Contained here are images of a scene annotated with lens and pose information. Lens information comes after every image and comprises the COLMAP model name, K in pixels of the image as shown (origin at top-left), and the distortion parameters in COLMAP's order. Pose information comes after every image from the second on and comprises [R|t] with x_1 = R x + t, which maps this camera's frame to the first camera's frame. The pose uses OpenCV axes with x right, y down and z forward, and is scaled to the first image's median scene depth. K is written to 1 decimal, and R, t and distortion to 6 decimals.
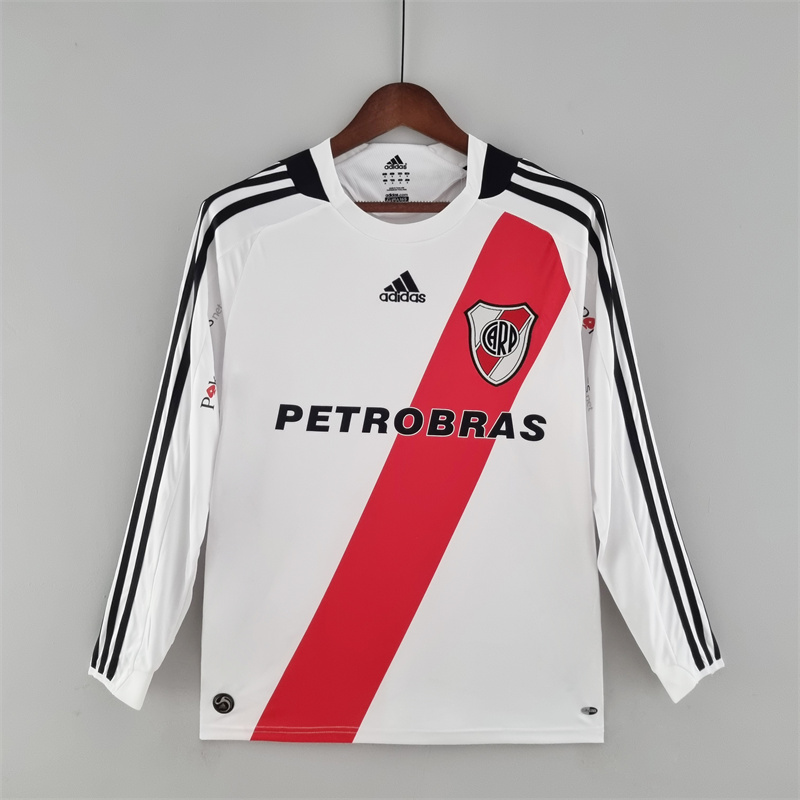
lens RADIAL K [[834.7, 0, 400.0], [0, 834.7, 400.0], [0, 0, 1]] dist [-0.006145, 0.028369]
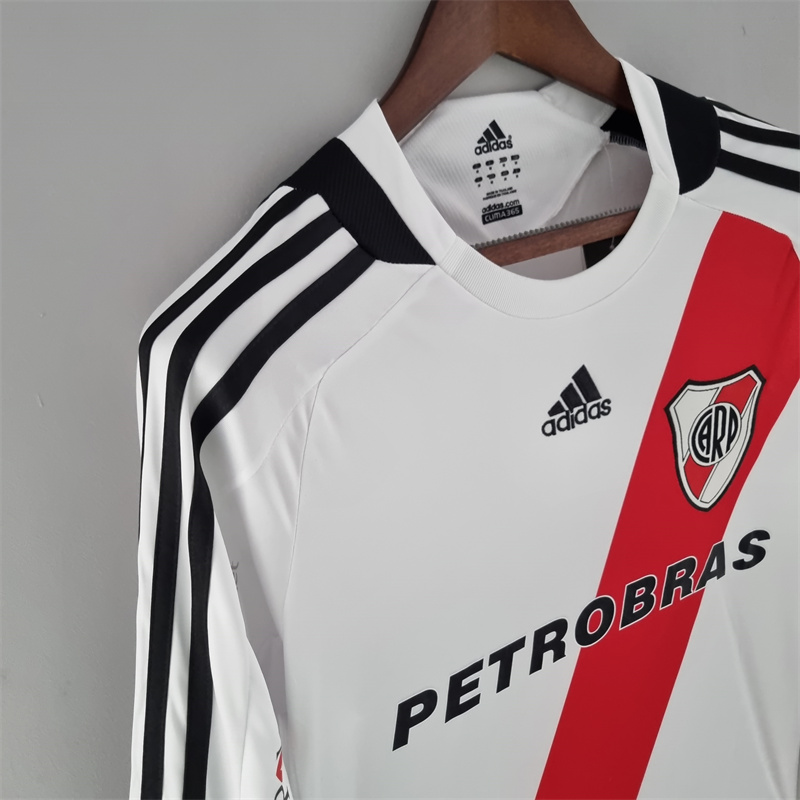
lens RADIAL K [[834.7, 0, 400.0], [0, 834.7, 400.0], [0, 0, 1]] dist [-0.006145, 0.028369]
pose [[0.860875, -0.279081, 0.425450, -0.294956], [0.199721, 0.954391, 0.221922, -0.262387], [-0.467980, -0.106076, 0.877350, 0.607648]]
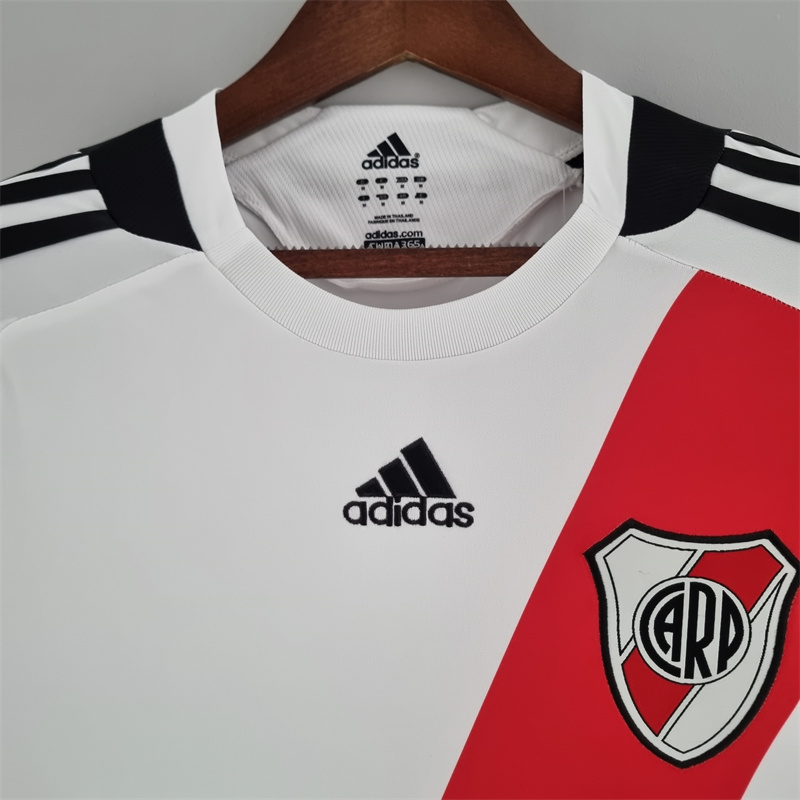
lens RADIAL K [[845.0, 0, 397.8], [0, 845.0, 367.2], [0, 0, 1]] dist [0.009278, 0.017317]
pose [[0.999095, -0.008815, -0.041601, 0.013874], [0.003427, 0.991787, -0.127853, -0.137144], [0.042387, 0.127595, 0.990920, 0.632878]]
